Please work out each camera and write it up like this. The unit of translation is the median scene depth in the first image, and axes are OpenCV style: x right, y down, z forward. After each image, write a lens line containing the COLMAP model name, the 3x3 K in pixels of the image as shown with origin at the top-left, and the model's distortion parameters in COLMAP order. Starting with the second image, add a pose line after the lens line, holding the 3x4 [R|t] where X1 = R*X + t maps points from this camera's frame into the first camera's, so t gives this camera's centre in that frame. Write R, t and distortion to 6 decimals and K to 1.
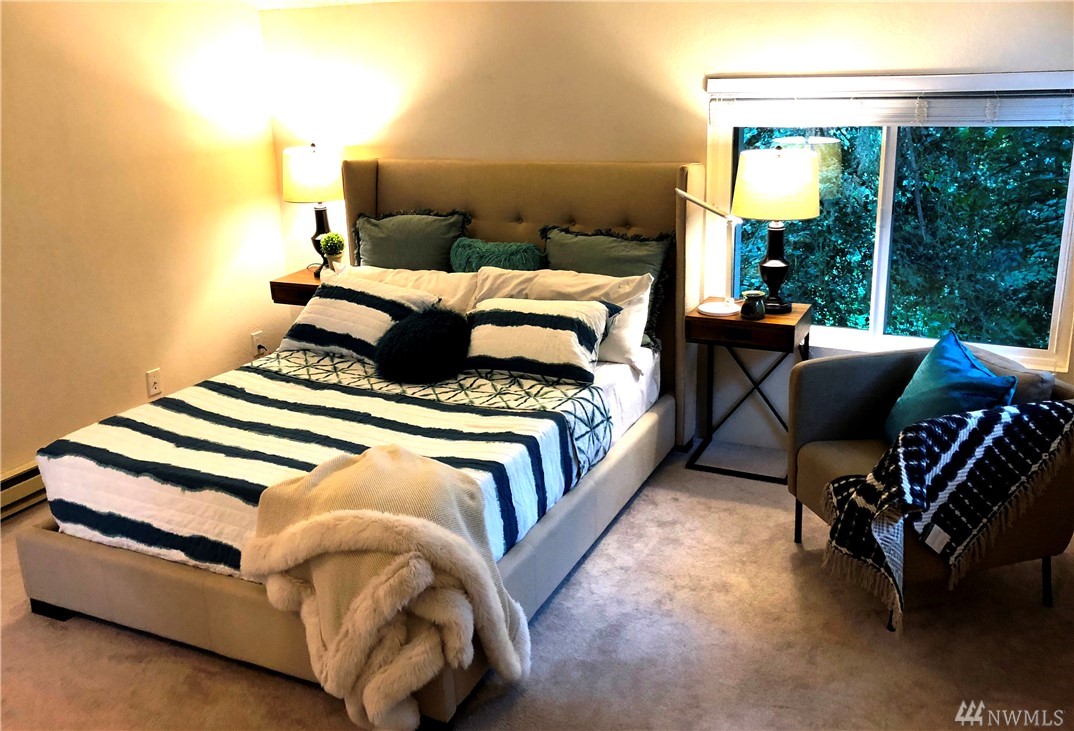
lens RADIAL K [[937.4, 0, 537.0], [0, 937.4, 365.5], [0, 0, 1]] dist [0.012925, -0.006894]
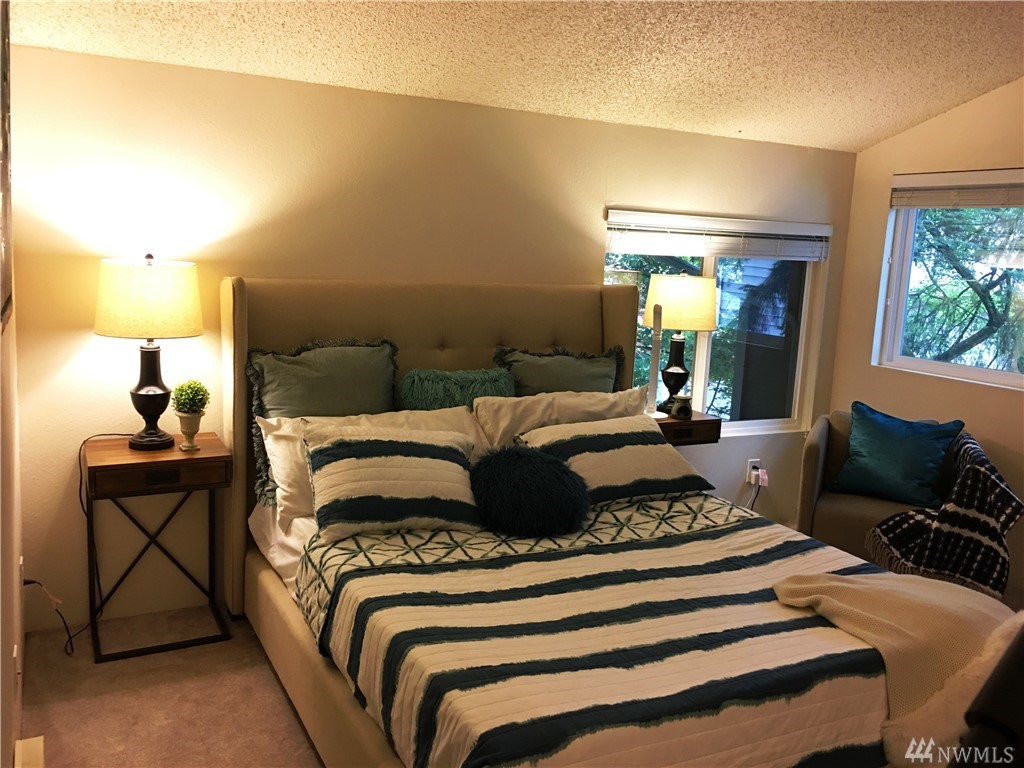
lens RADIAL K [[880.0, 0, 512.0], [0, 880.0, 384.0], [0, 0, 1]] dist [0.035392, -0.007955]
pose [[0.597726, -0.072070, 0.798455, -0.776119], [0.184725, 0.981533, -0.049691, -0.081149], [-0.780129, 0.177196, 0.600001, 0.547125]]
